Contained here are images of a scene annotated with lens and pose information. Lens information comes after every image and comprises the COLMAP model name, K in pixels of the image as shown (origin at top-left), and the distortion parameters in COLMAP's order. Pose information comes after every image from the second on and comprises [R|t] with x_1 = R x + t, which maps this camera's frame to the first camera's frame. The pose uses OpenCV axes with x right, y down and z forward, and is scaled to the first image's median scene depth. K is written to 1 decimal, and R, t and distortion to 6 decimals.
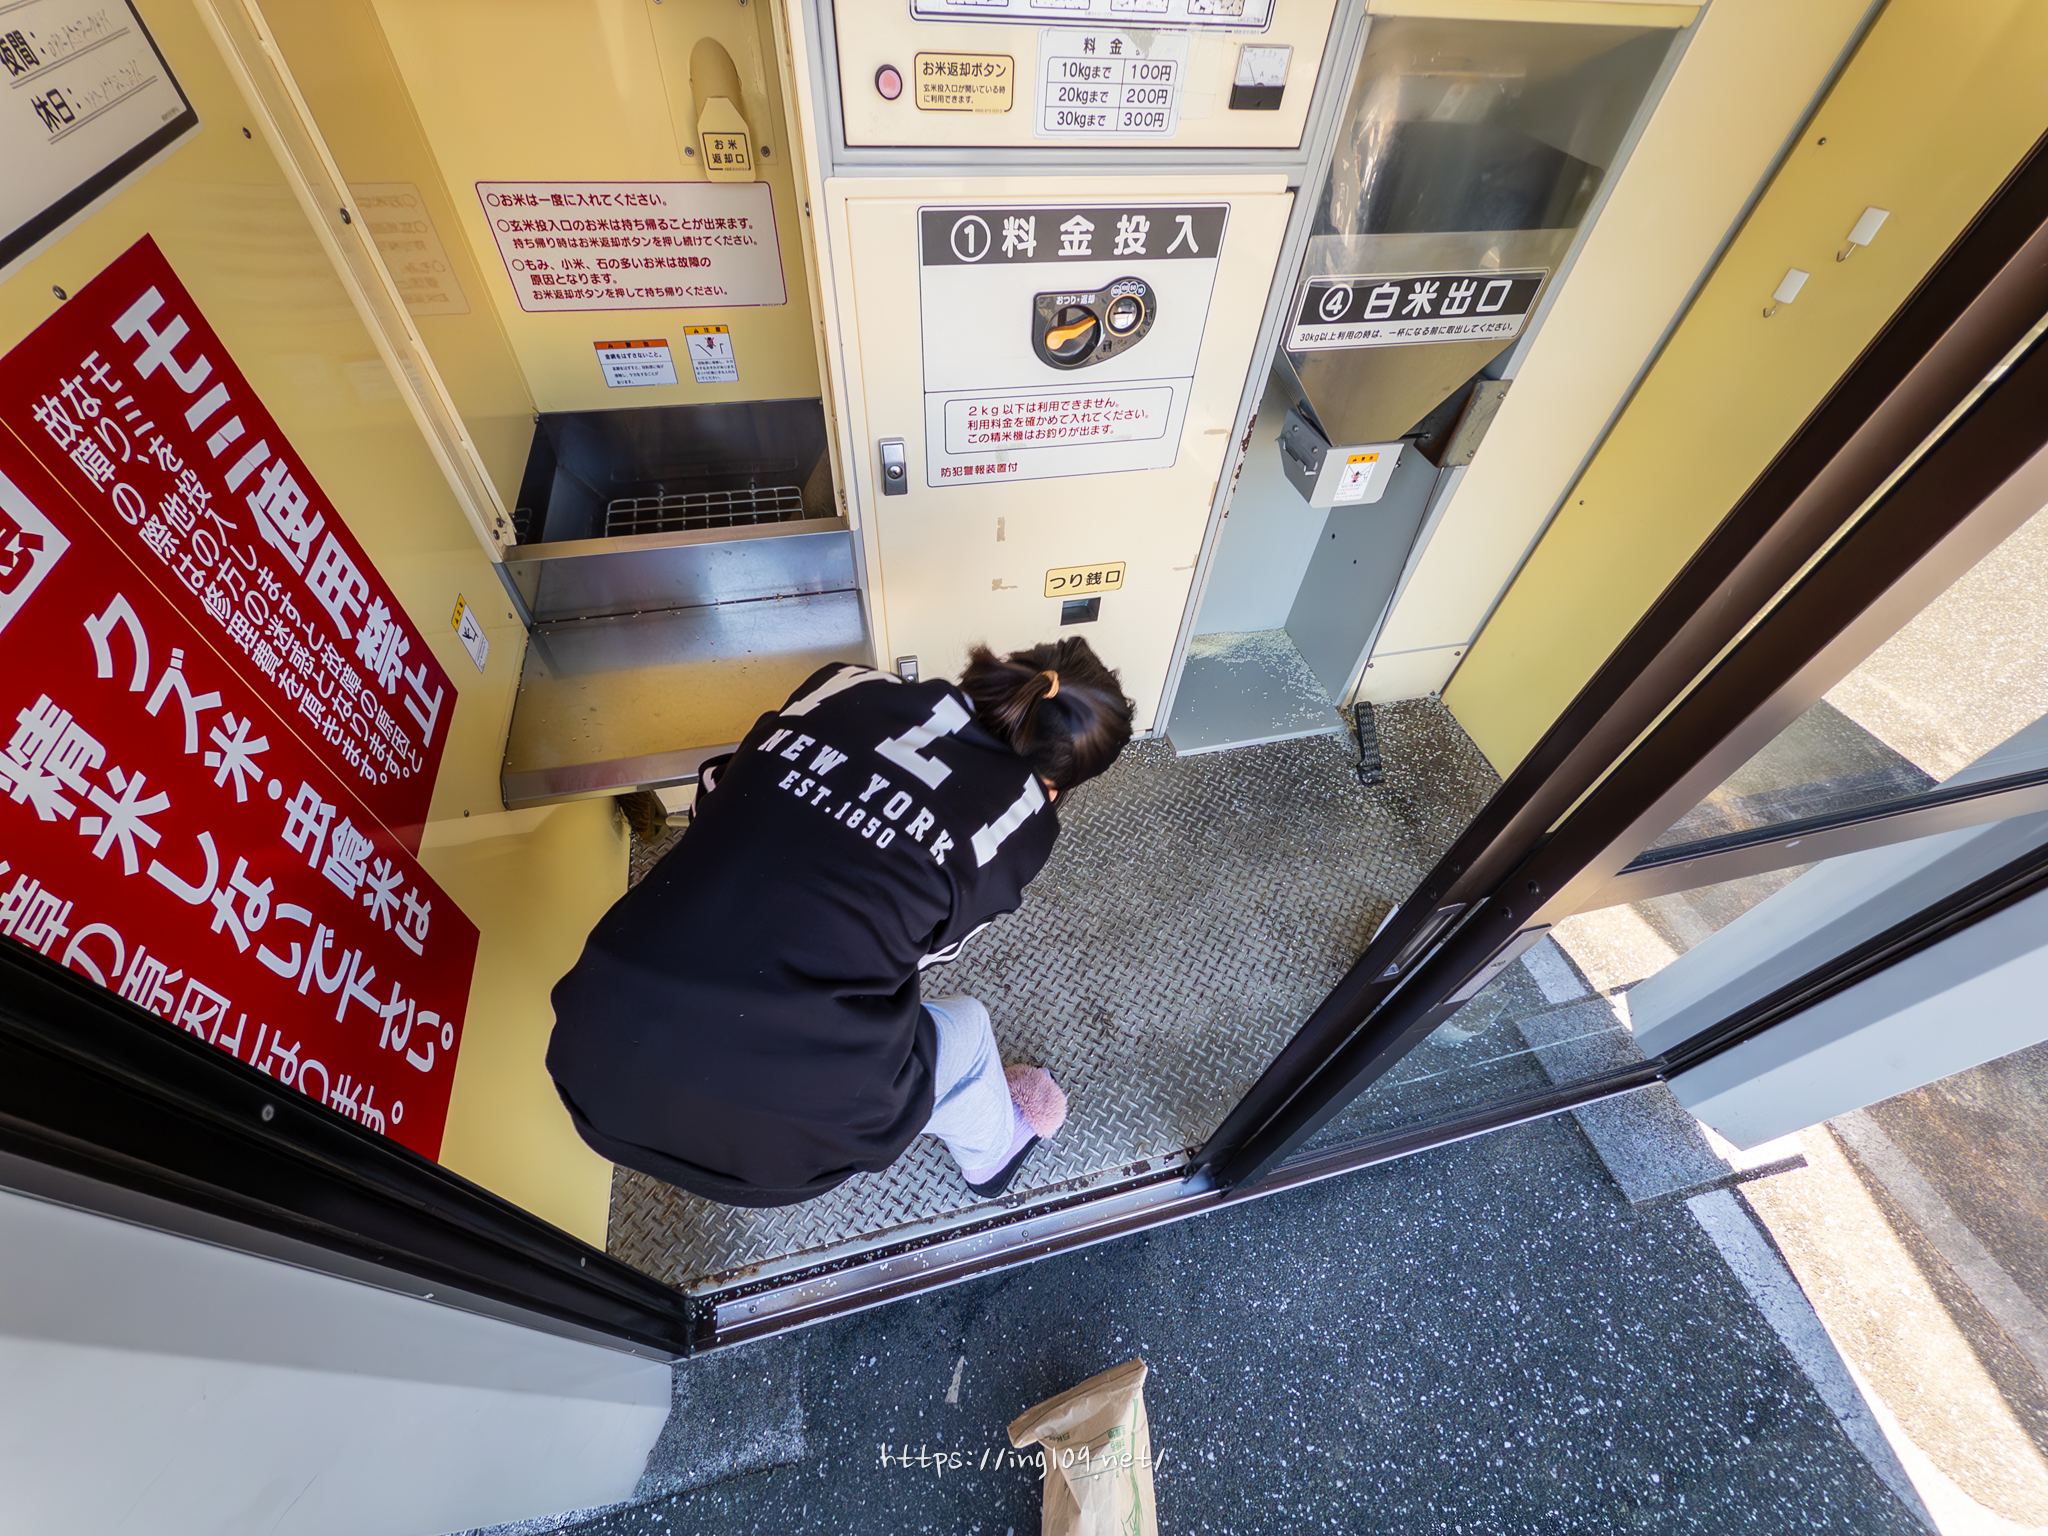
lens RADIAL K [[811.4, 0, 1018.8], [0, 811.4, 771.6], [0, 0, 1]] dist [0.012851, 0.000074]
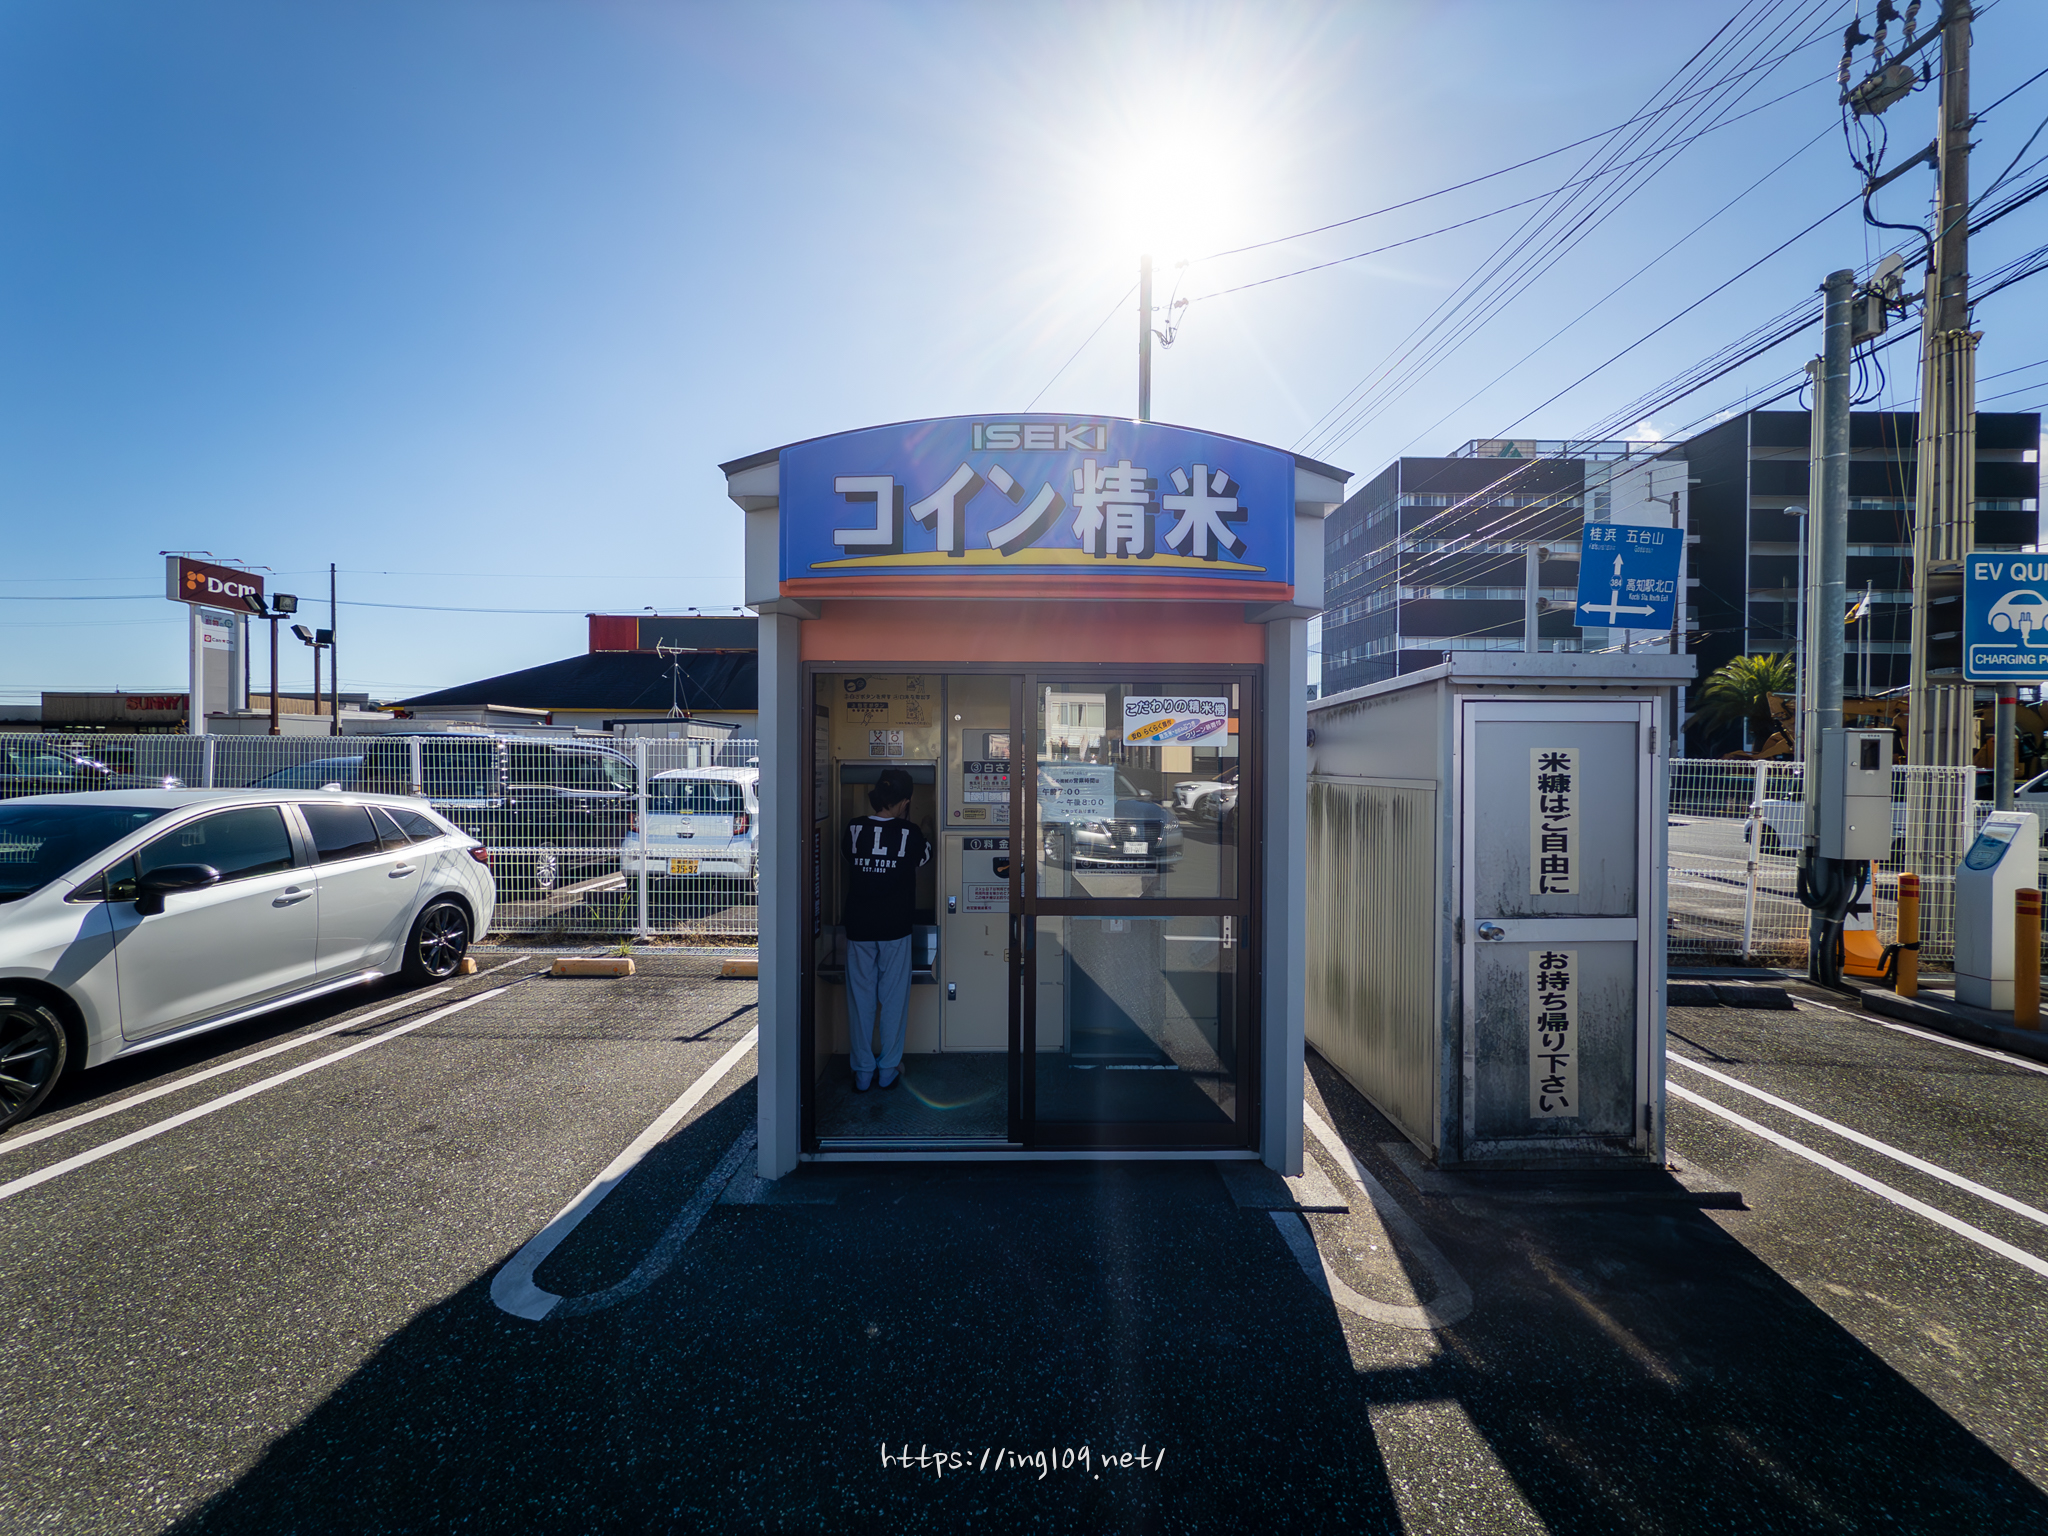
lens RADIAL K [[811.4, 0, 1035.9], [0, 811.4, 779.4], [0, 0, 1]] dist [0.012851, 0.000074]
pose [[0.974077, -0.050335, -0.220546, 0.933212], [-0.135961, 0.648935, -0.748598, 1.725843], [0.180801, 0.759177, 0.625269, -1.382273]]
